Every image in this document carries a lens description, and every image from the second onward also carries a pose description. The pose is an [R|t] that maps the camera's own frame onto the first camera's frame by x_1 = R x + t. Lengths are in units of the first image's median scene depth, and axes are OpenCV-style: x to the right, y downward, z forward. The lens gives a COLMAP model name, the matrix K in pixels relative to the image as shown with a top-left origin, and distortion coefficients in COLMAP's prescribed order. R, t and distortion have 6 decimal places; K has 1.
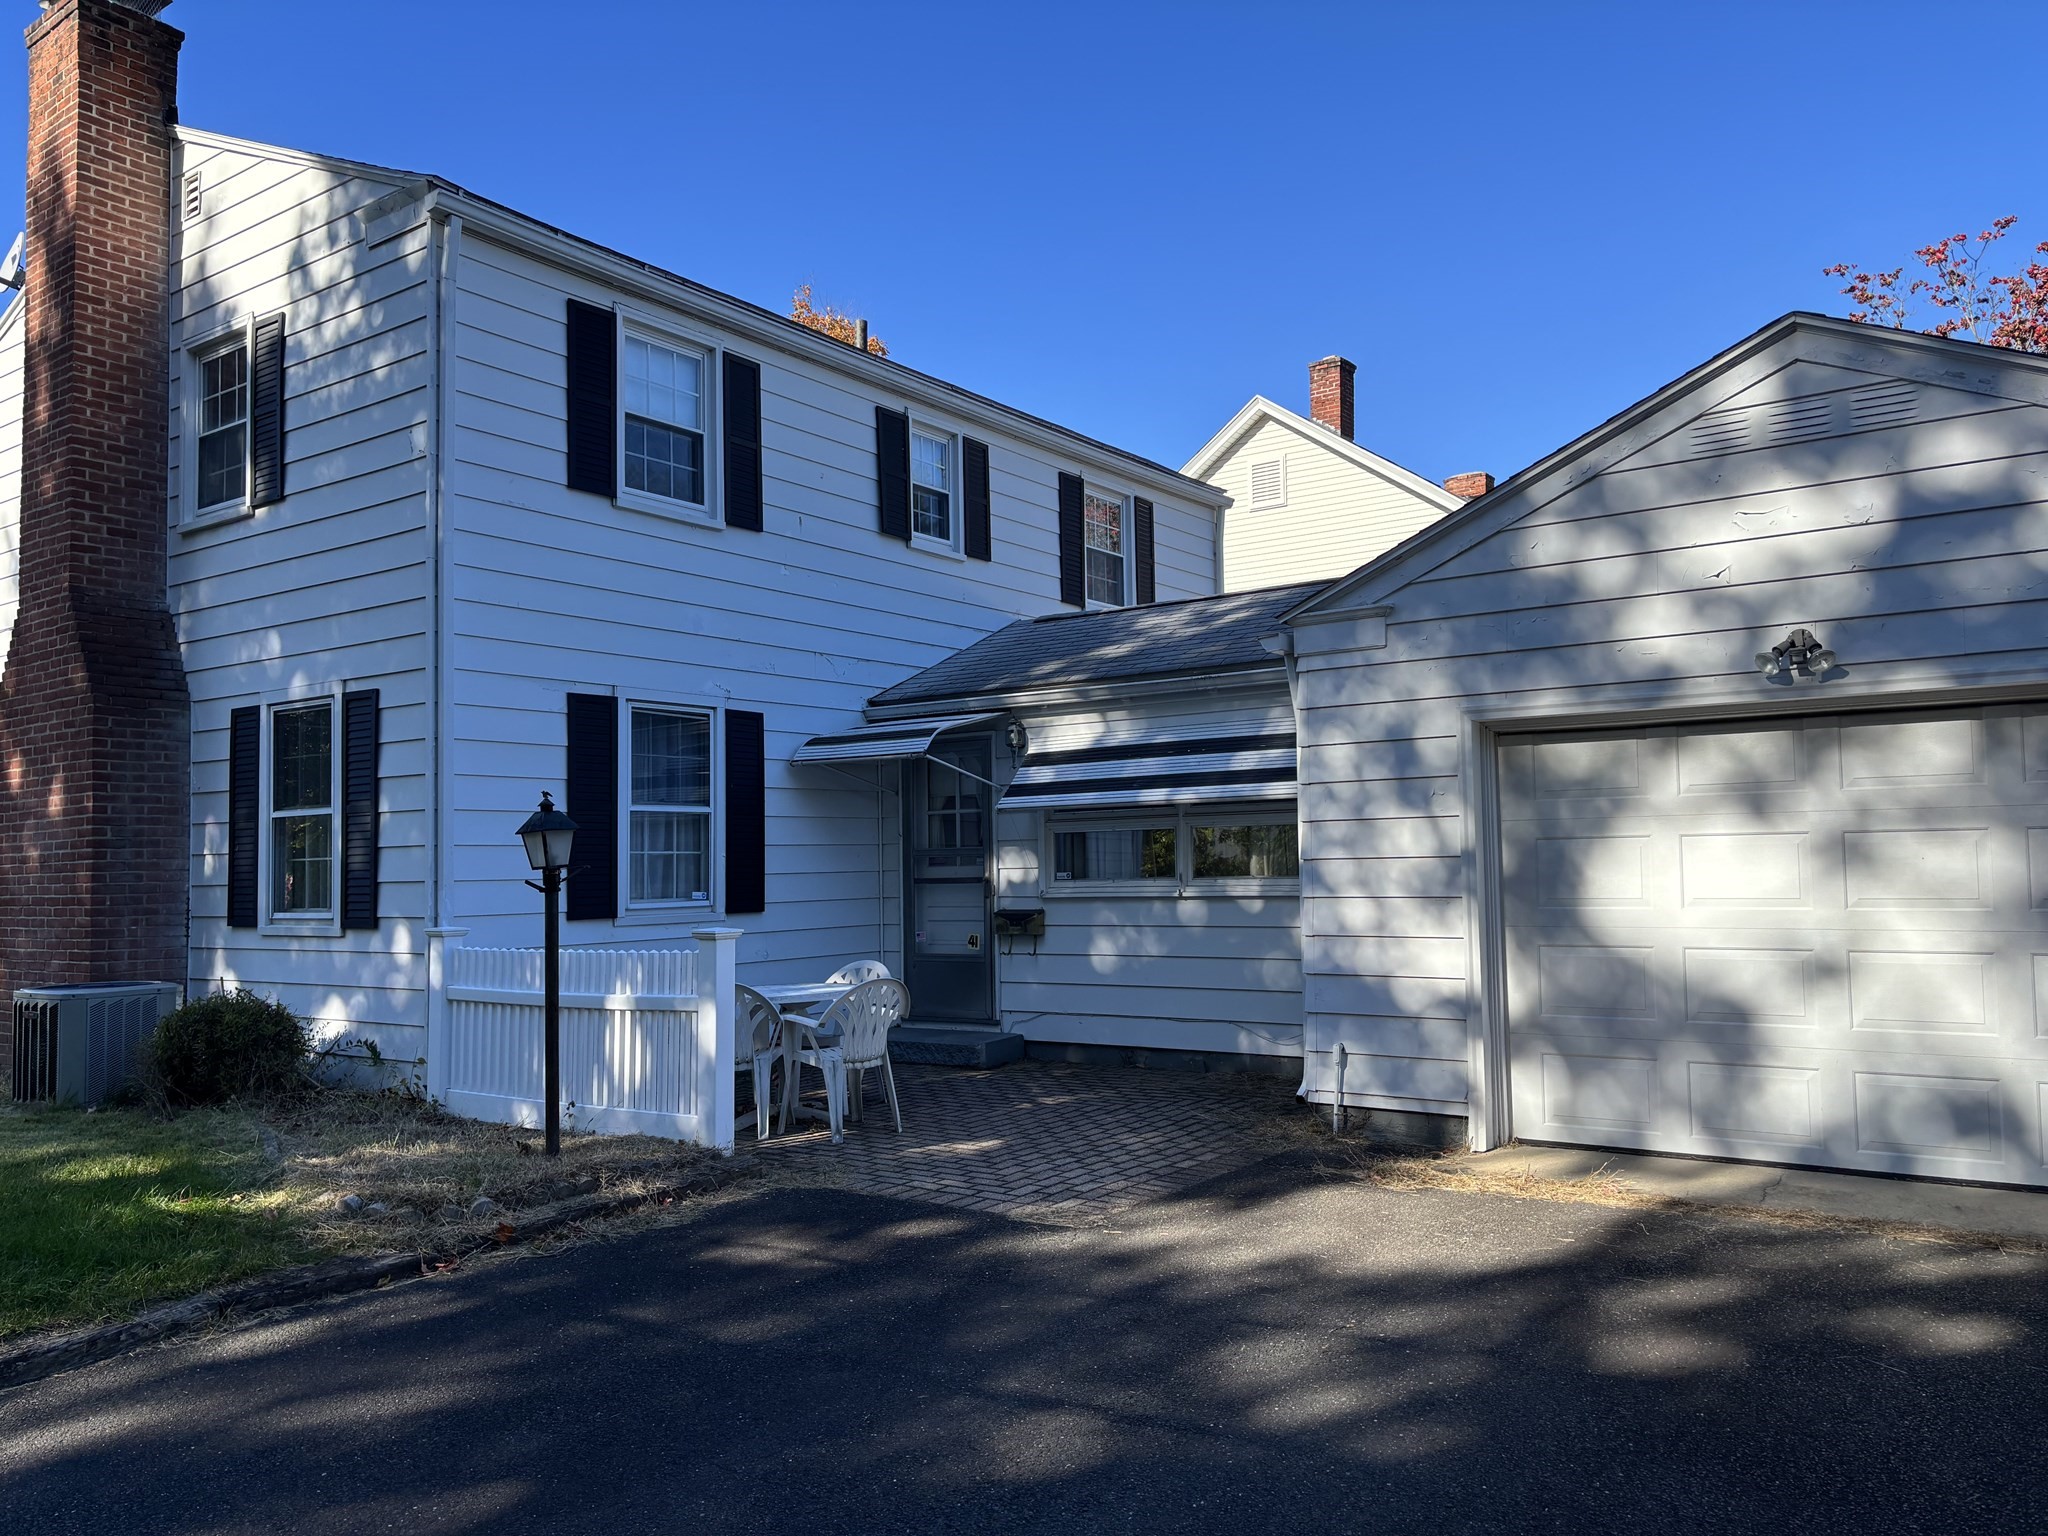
lens RADIAL K [[1552.1, 0, 1024.0], [0, 1552.1, 768.0], [0, 0, 1]] dist [0.027281, -0.006089]
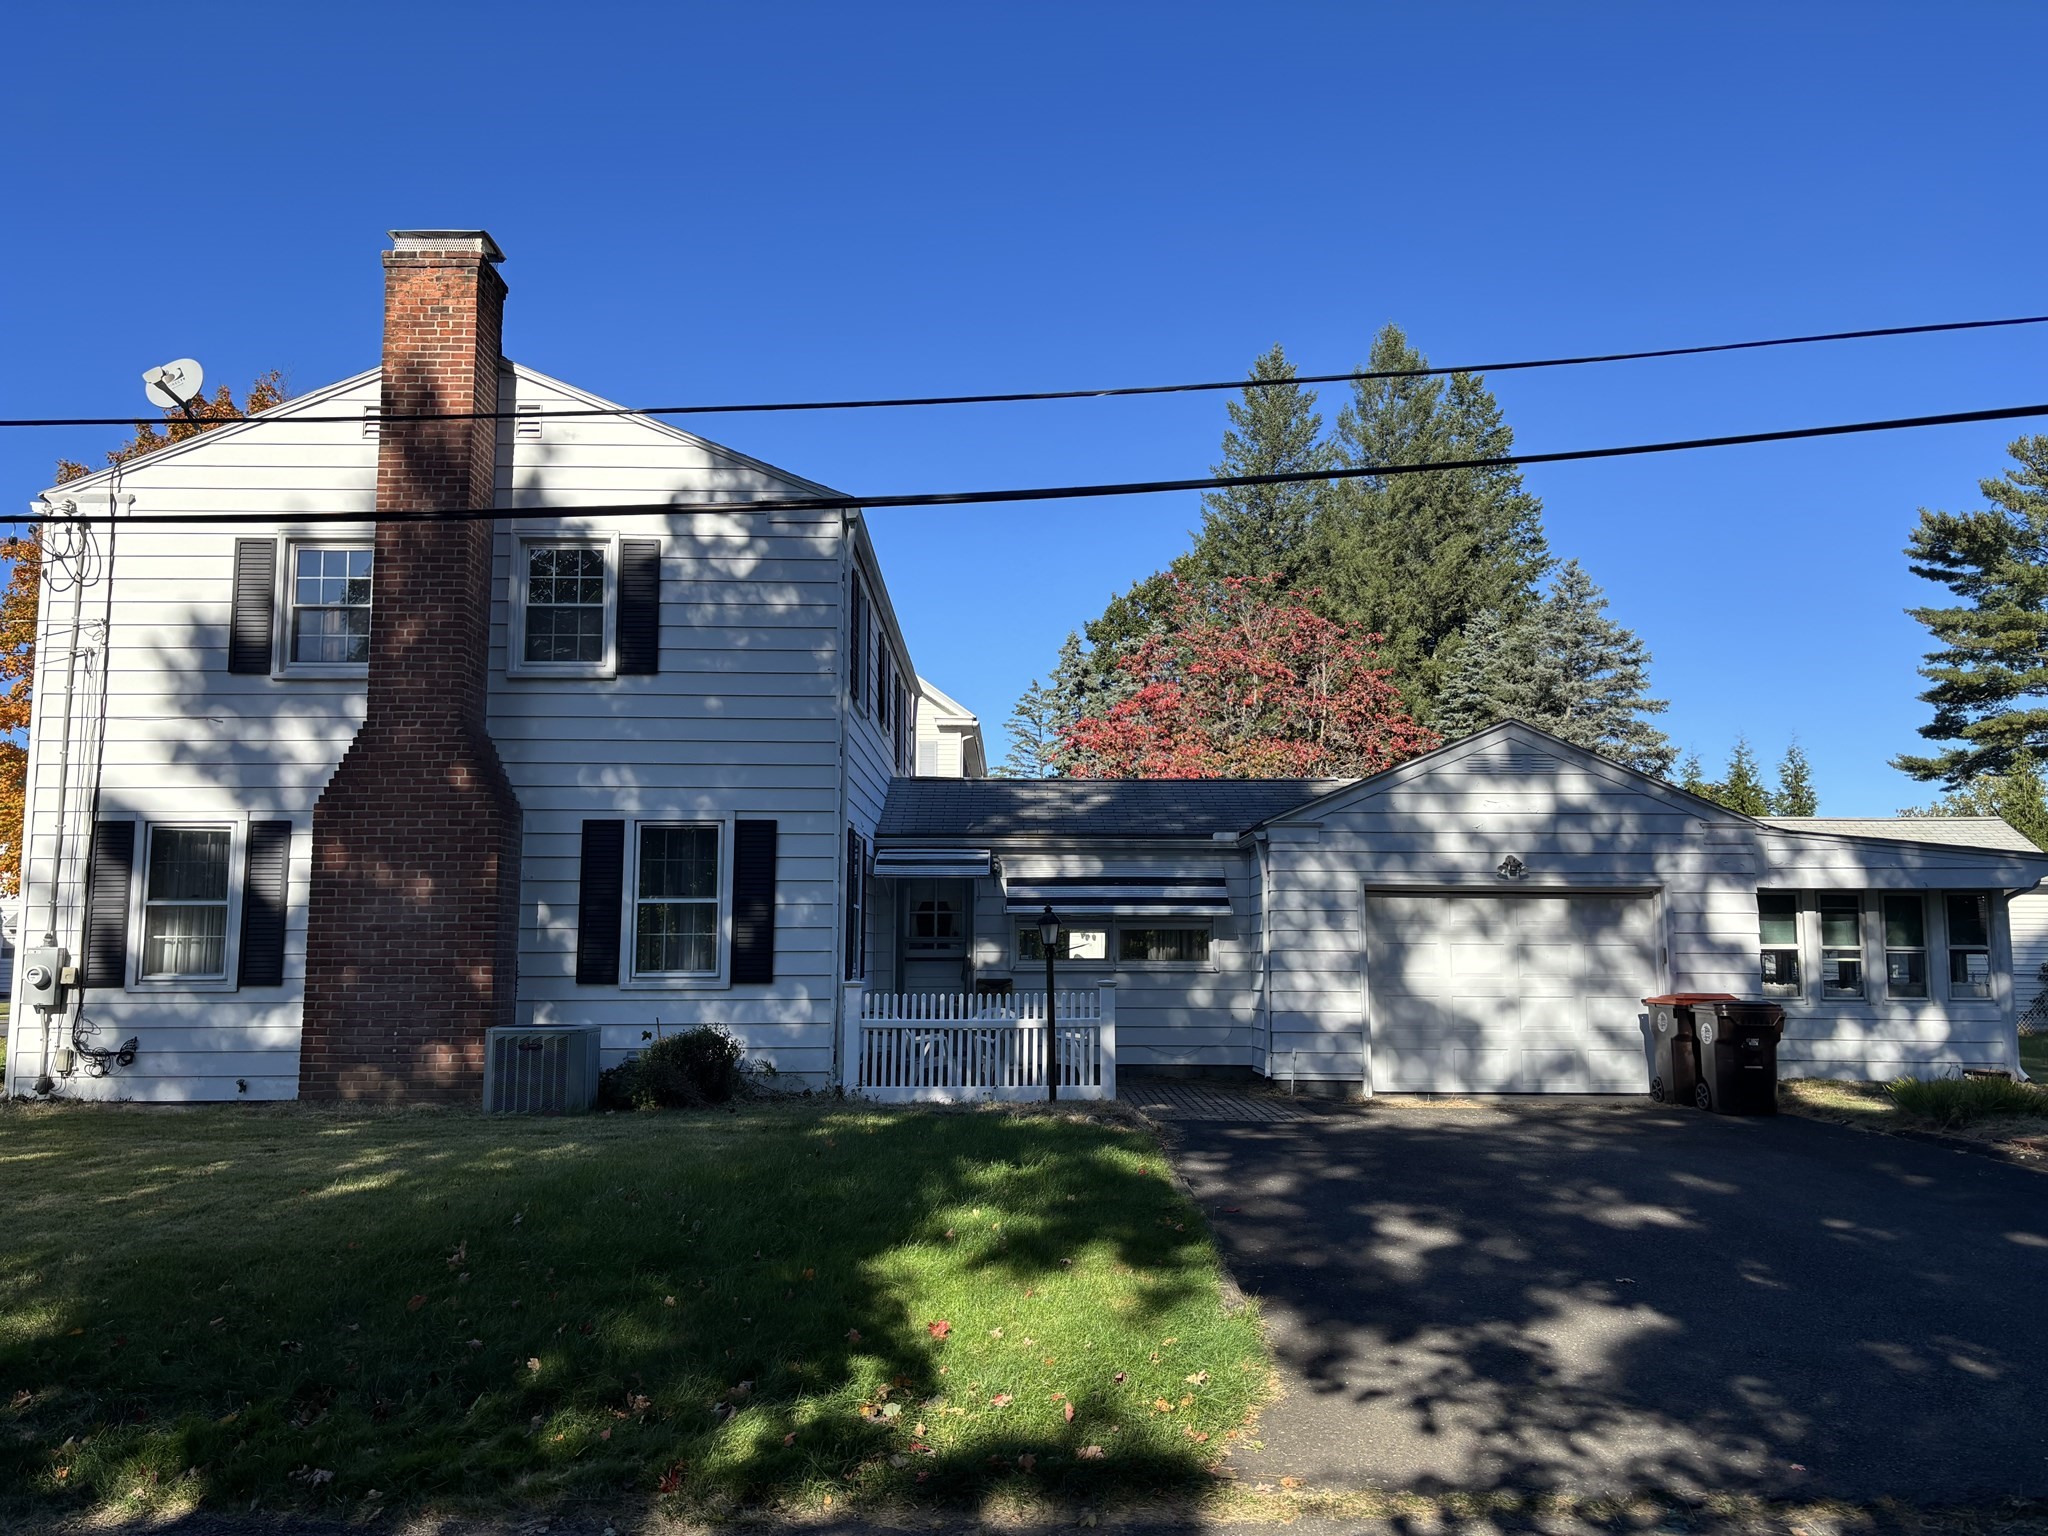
lens RADIAL K [[1514.7, 0, 1072.2], [0, 1514.7, 768.8], [0, 0, 1]] dist [0.050131, -0.000434]
pose [[0.809013, 0.092692, 0.580437, -1.037705], [-0.056150, 0.995159, -0.080659, 0.000791], [-0.585103, 0.032663, 0.810301, -0.339161]]
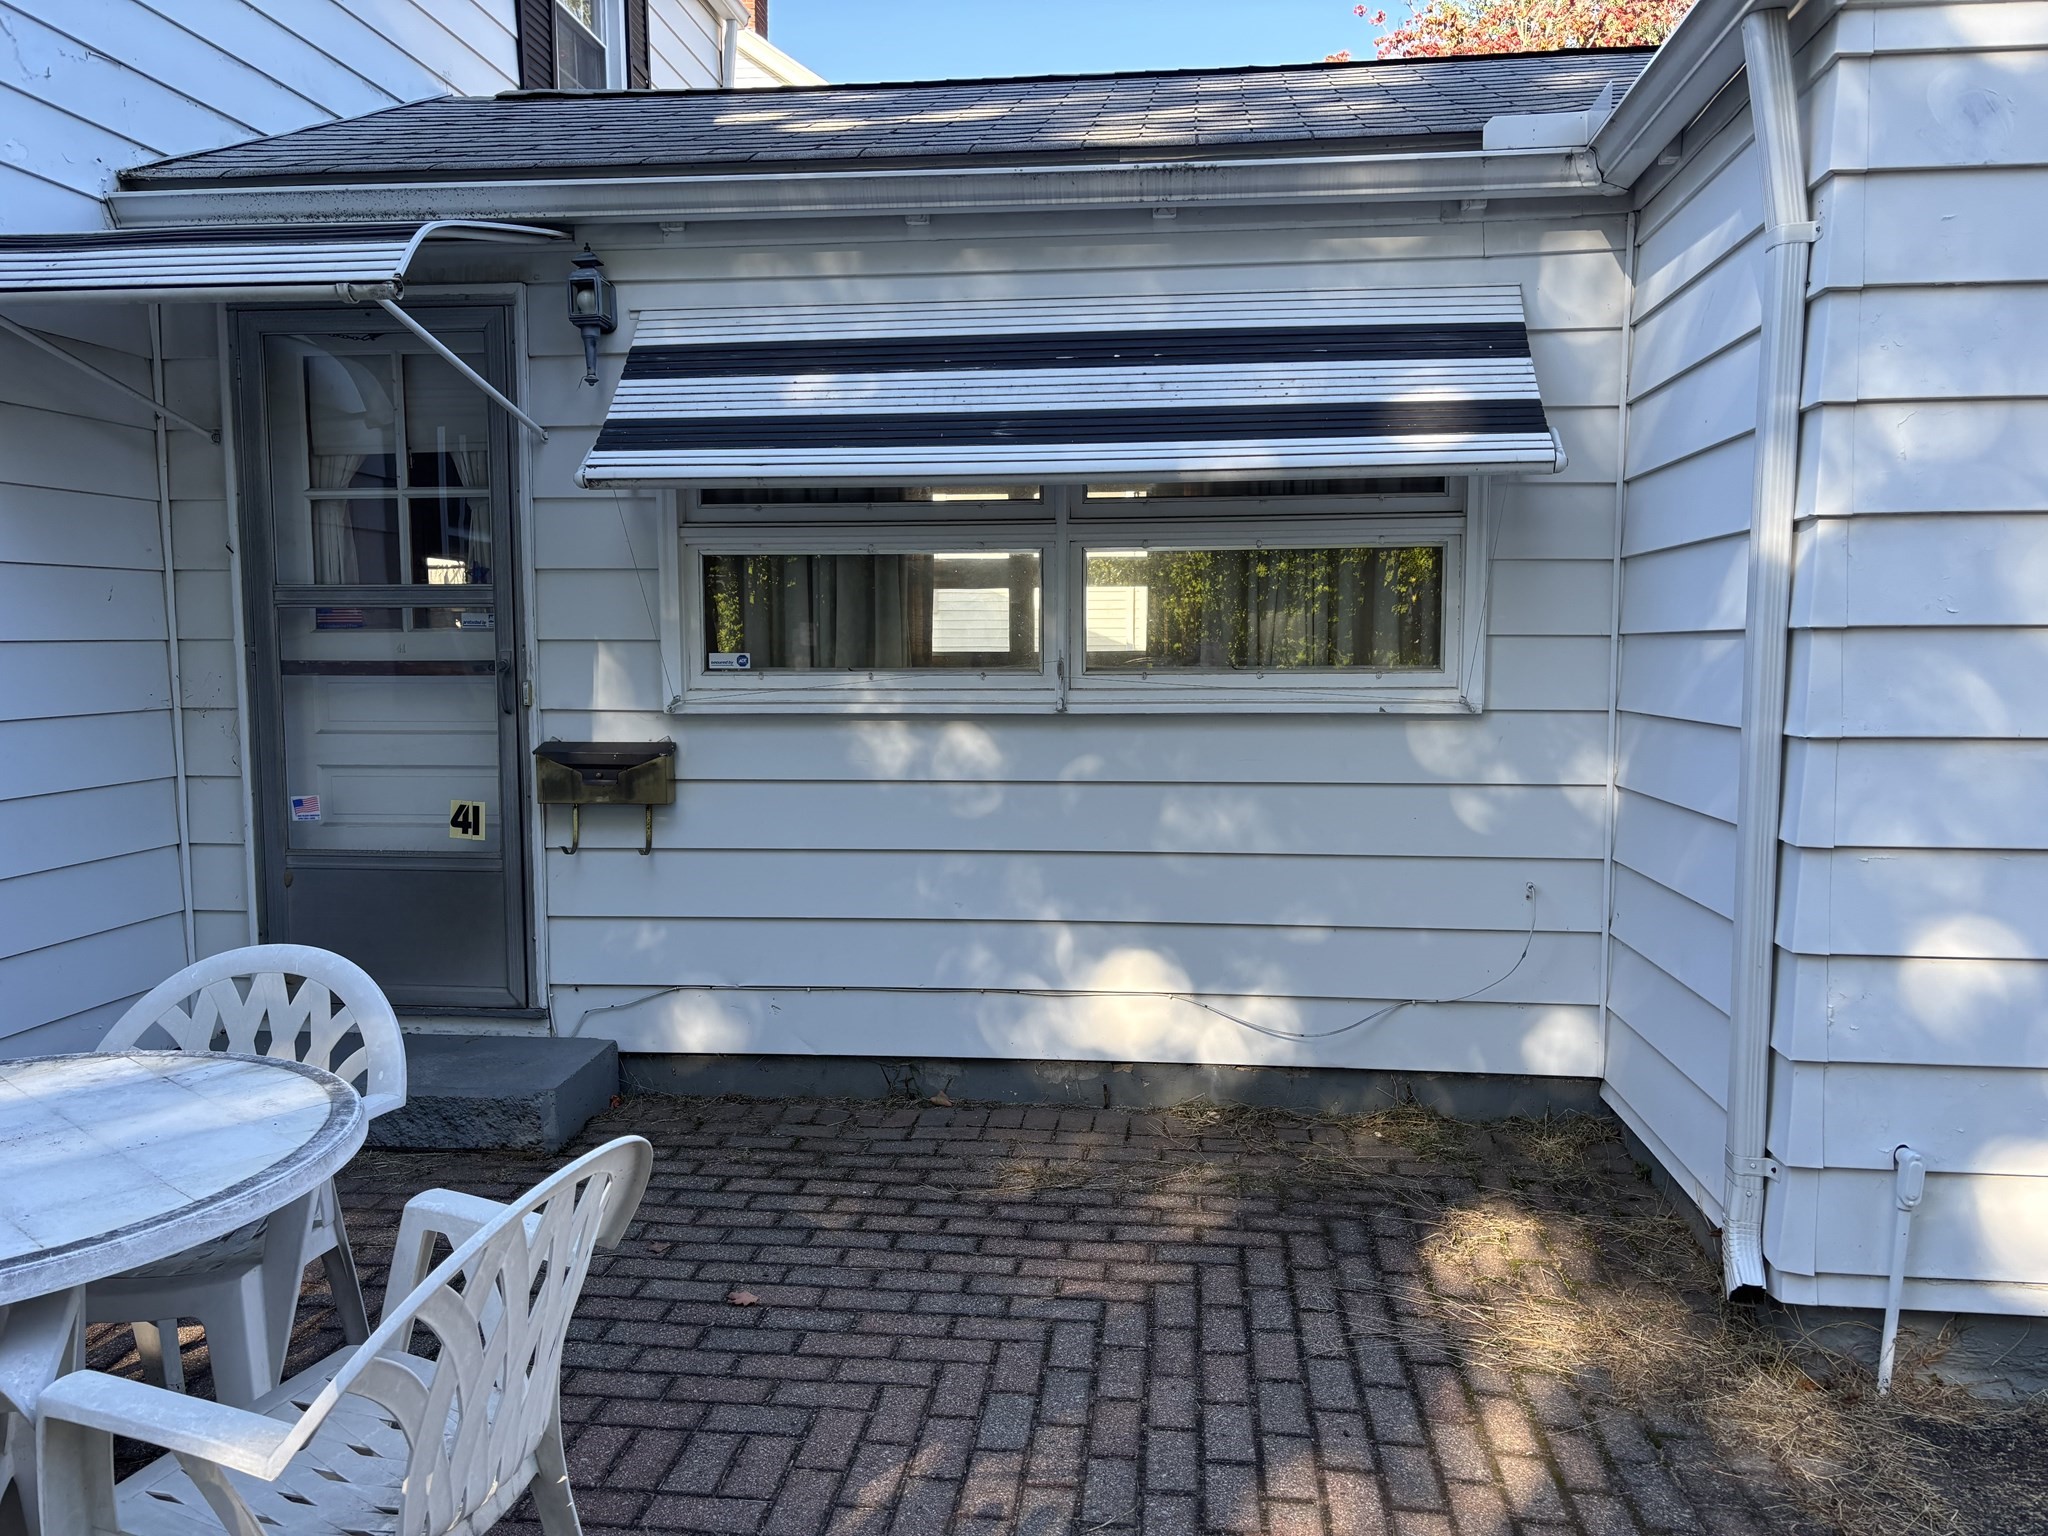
lens RADIAL K [[1552.1, 0, 1024.0], [0, 1552.1, 768.0], [0, 0, 1]] dist [0.027281, -0.006089]
pose [[0.872181, -0.024878, 0.488550, -0.132227], [-0.044714, 0.990471, 0.130261, 0.050187], [-0.487135, -0.135456, 0.862758, 0.742479]]
